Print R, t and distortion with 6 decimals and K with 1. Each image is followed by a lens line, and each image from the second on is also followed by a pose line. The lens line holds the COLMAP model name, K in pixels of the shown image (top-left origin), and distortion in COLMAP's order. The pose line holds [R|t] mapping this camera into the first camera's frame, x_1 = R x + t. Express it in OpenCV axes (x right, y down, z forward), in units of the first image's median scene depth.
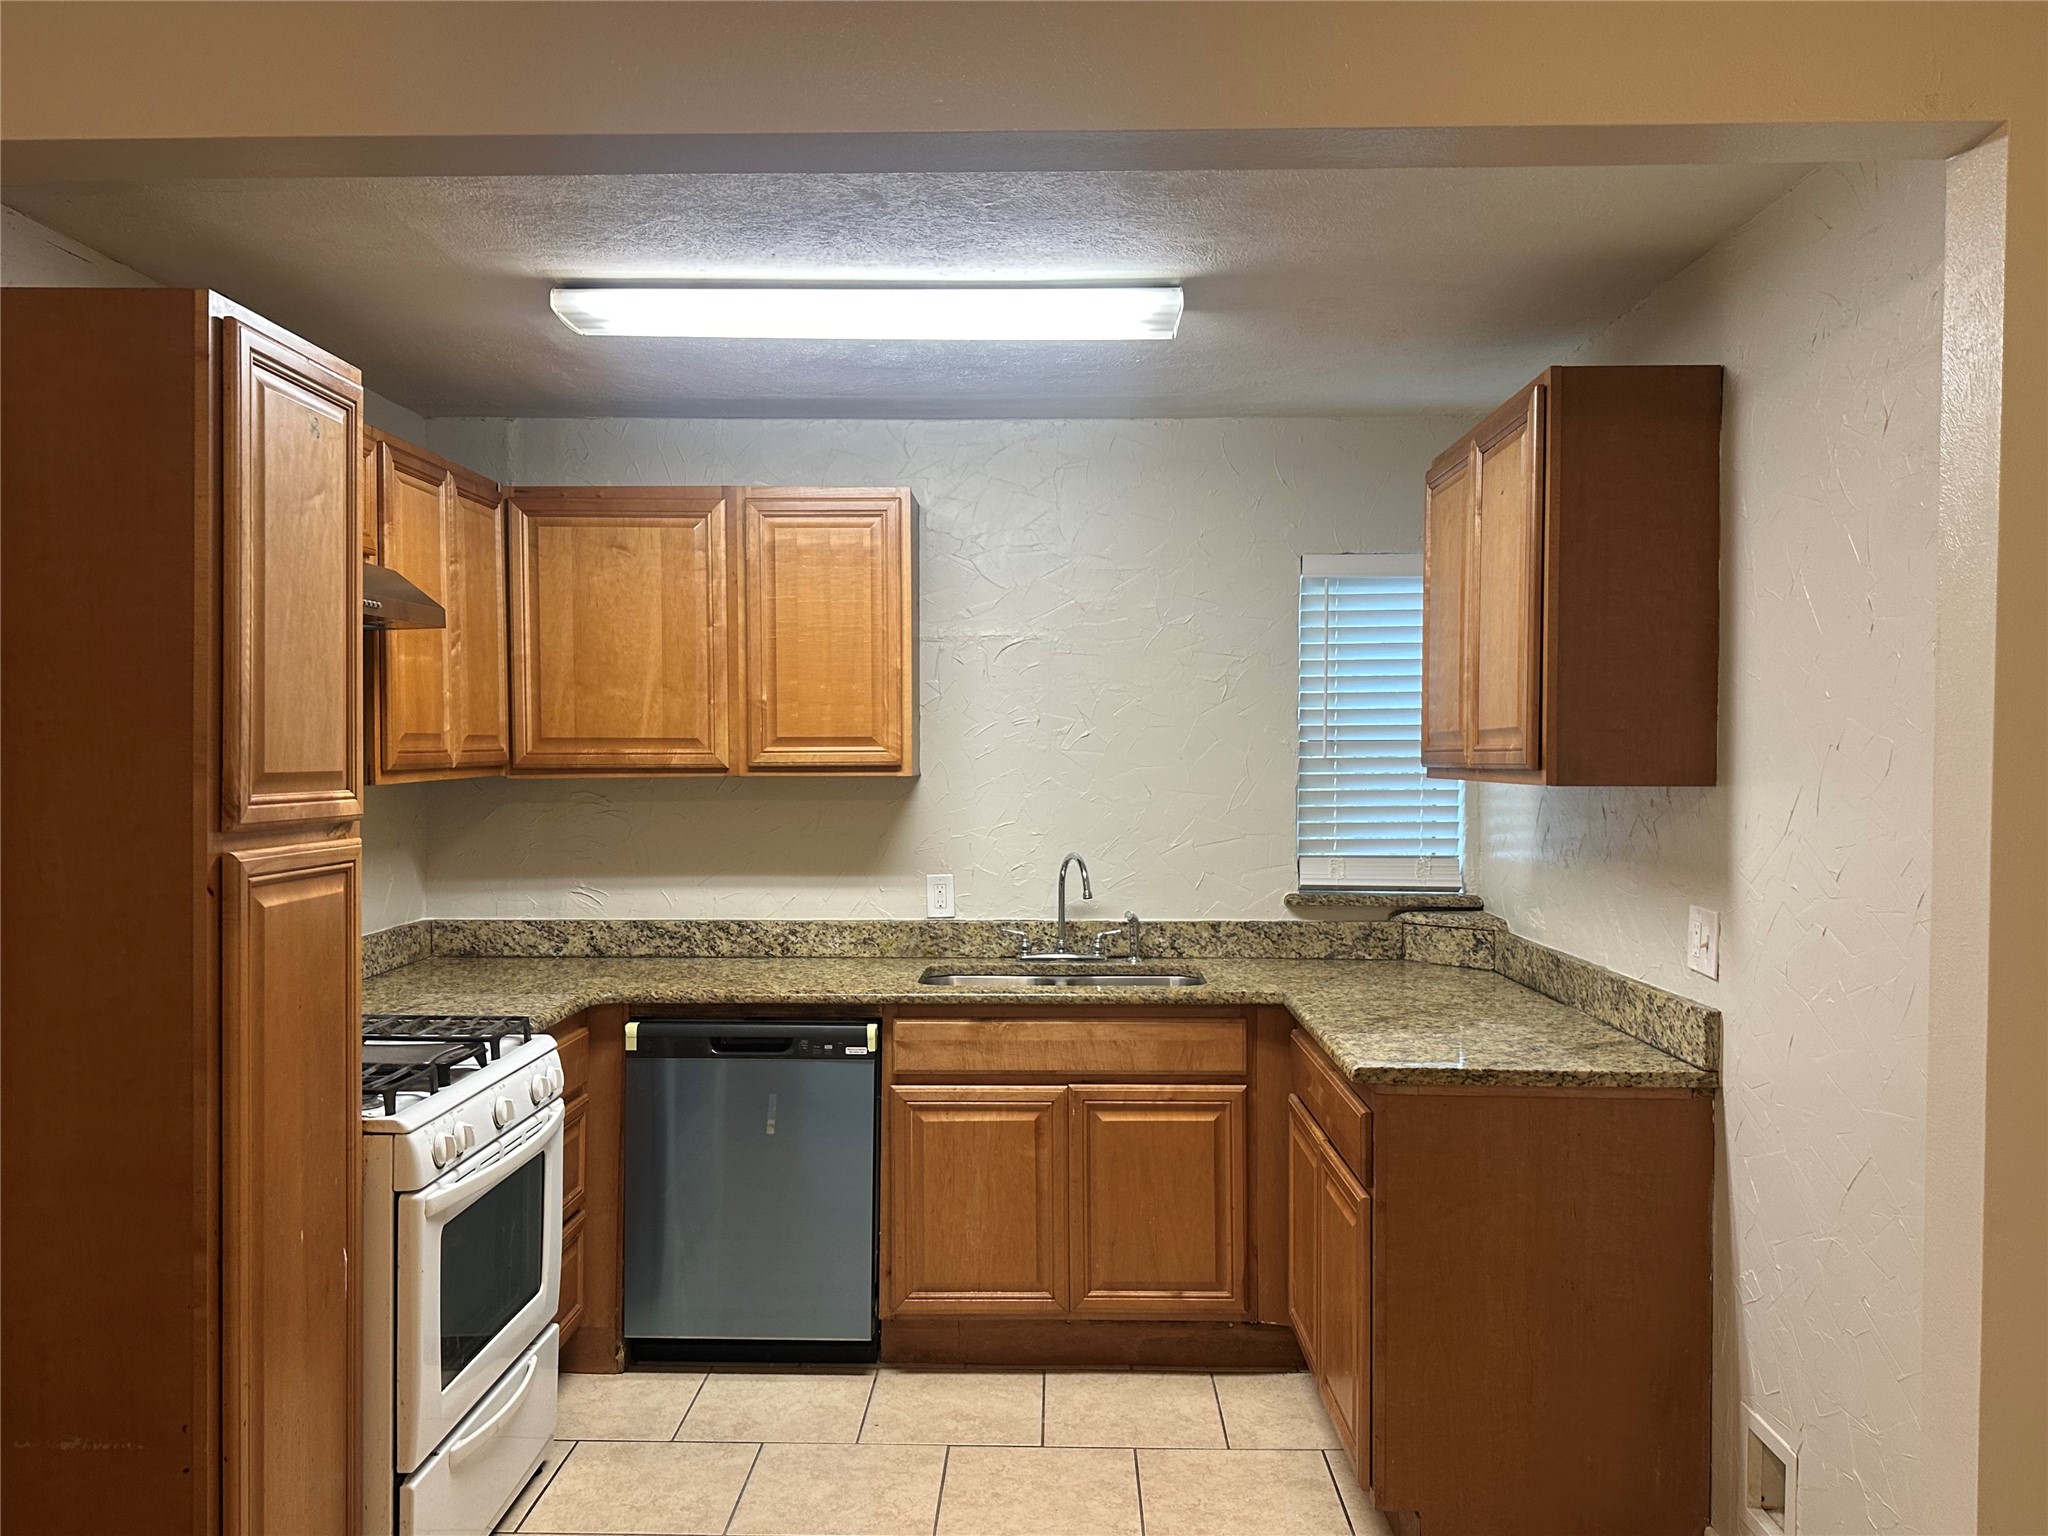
lens RADIAL K [[1555.8, 0, 1024.0], [0, 1555.8, 768.0], [0, 0, 1]] dist [0.133015, -0.203506]
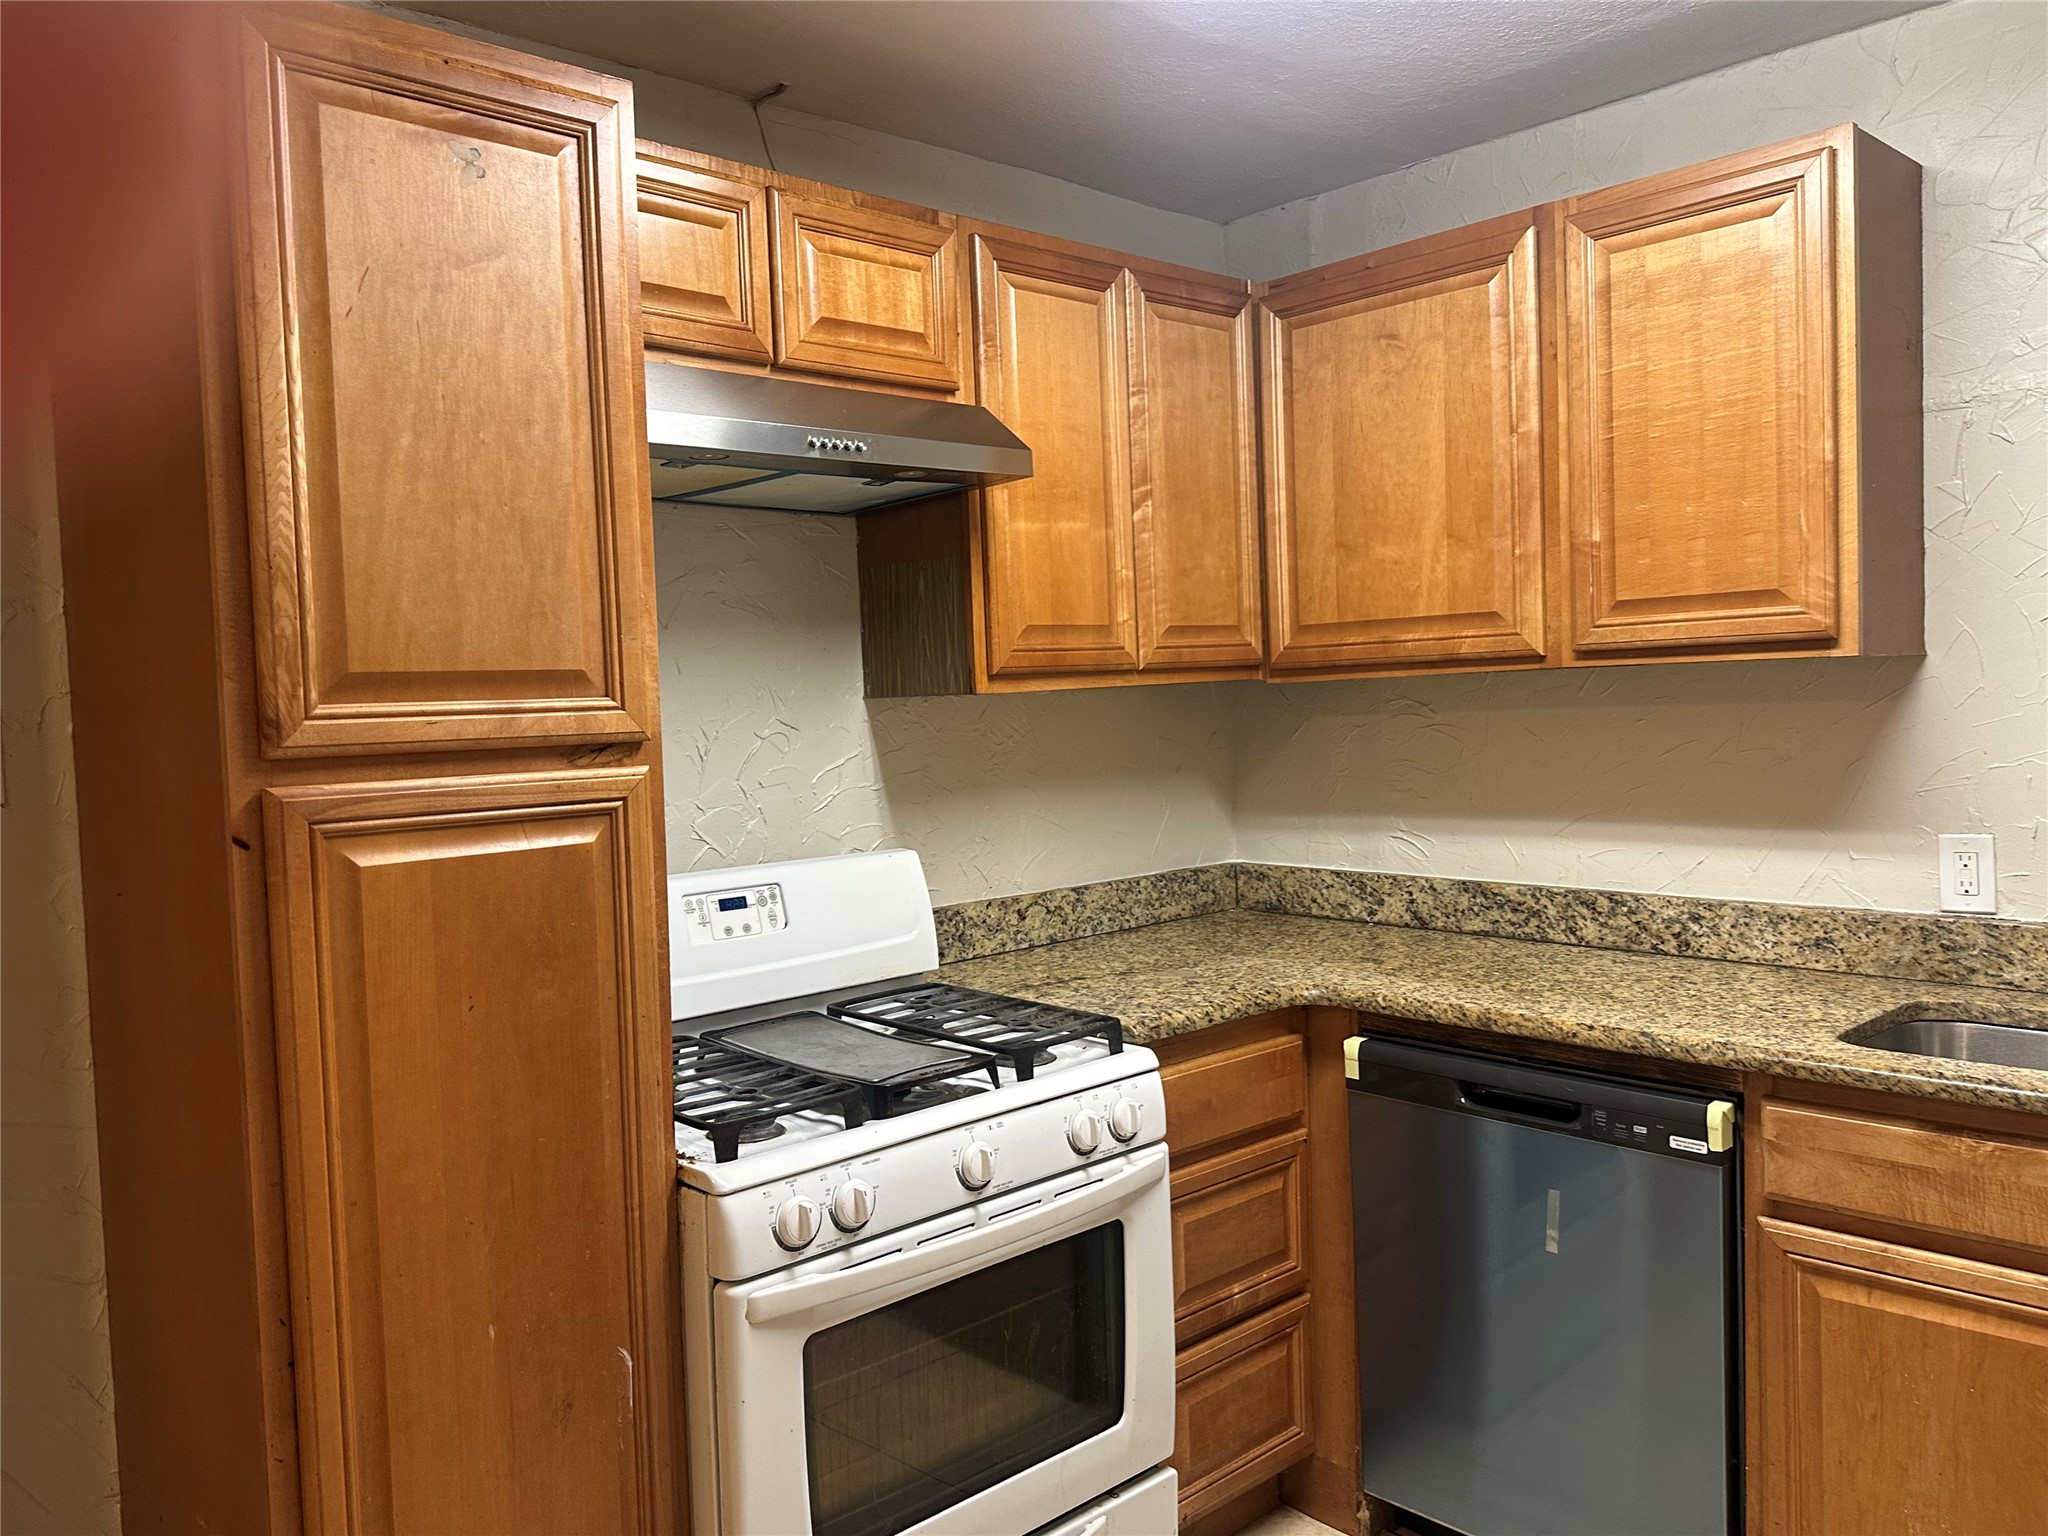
lens RADIAL K [[1555.8, 0, 1024.0], [0, 1555.8, 768.0], [0, 0, 1]] dist [0.133015, -0.203506]
pose [[0.699259, 0.009723, -0.714802, 0.122241], [0.028680, 0.998721, 0.041641, 0.013052], [0.714292, -0.049618, 0.698086, 0.400264]]
